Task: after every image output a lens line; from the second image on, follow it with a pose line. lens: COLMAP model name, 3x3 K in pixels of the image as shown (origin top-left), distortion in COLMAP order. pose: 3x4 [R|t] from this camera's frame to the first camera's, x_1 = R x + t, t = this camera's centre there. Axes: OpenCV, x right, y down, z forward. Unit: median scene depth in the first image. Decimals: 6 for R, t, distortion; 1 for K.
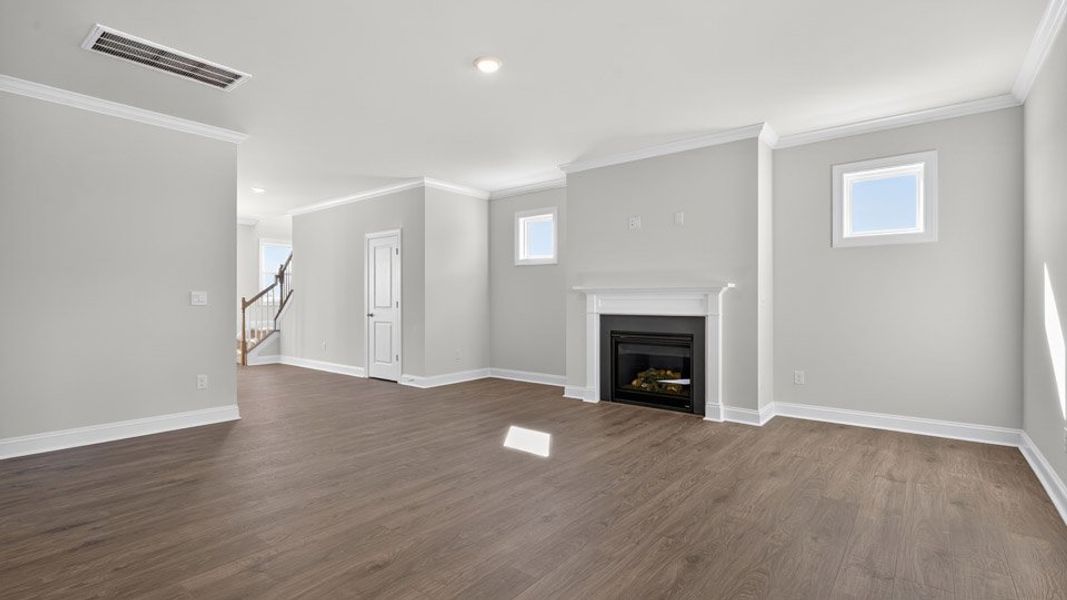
lens RADIAL K [[487.6, 0, 531.4], [0, 487.6, 303.7], [0, 0, 1]] dist [0.001078, 0.000320]
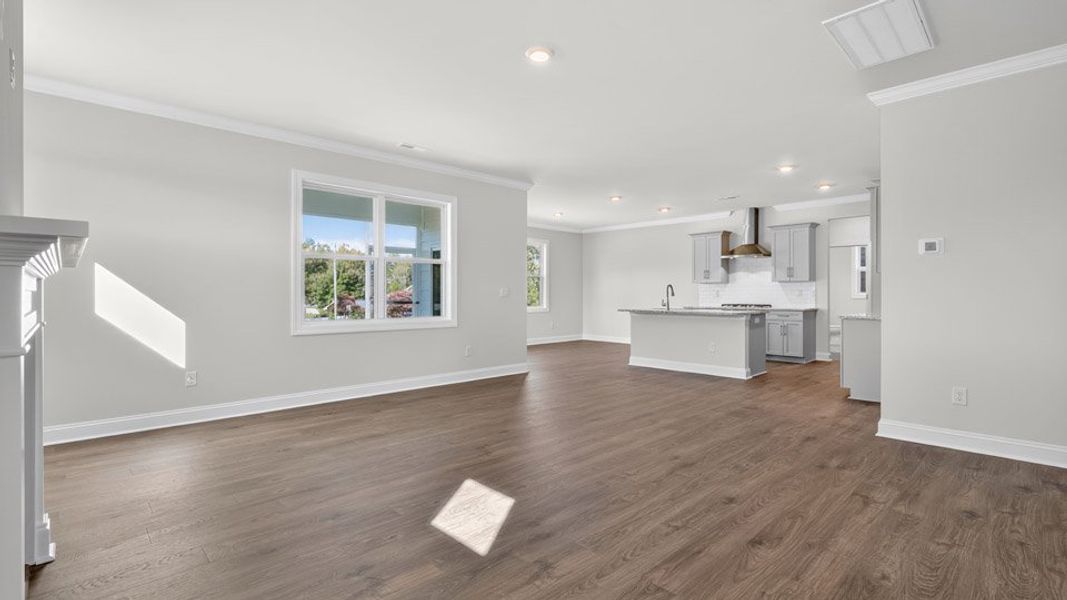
lens RADIAL K [[487.6, 0, 531.4], [0, 487.6, 303.7], [0, 0, 1]] dist [0.001078, 0.000320]
pose [[-0.991165, -0.001246, 0.132630, -0.135163], [0.001214, 0.999829, 0.018464, -0.003370], [-0.132631, 0.018462, -0.990994, 1.319523]]
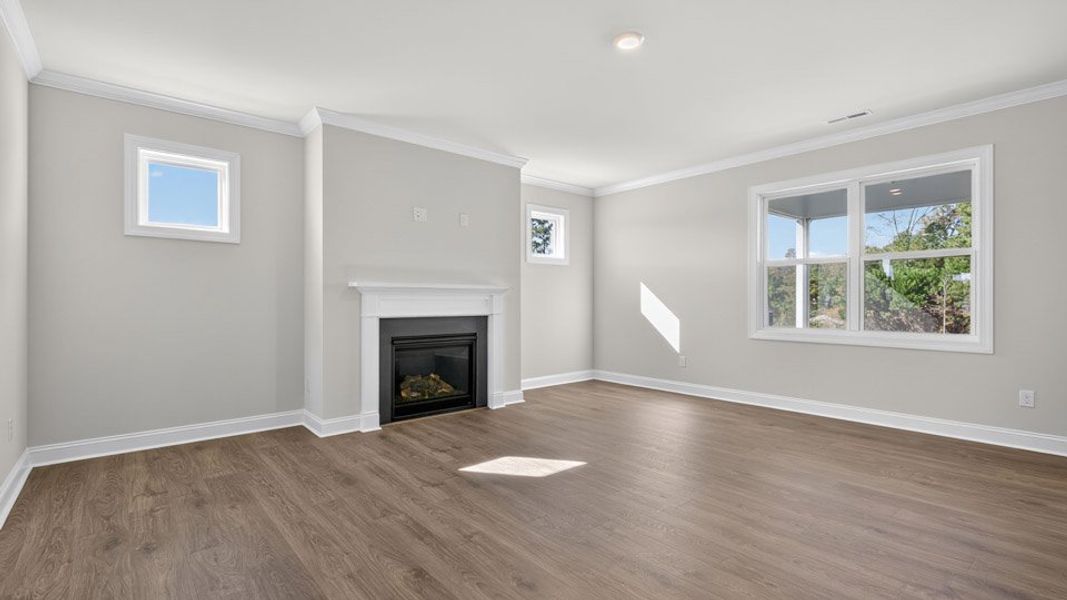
lens RADIAL K [[489.2, 0, 548.6], [0, 489.2, 295.6], [0, 0, 1]] dist [0.039535, 0.000075]
pose [[0.173672, 0.005202, 0.984790, -0.691555], [0.003432, 0.999977, -0.005887, -0.011284], [-0.984798, 0.004403, 0.173650, 0.657825]]
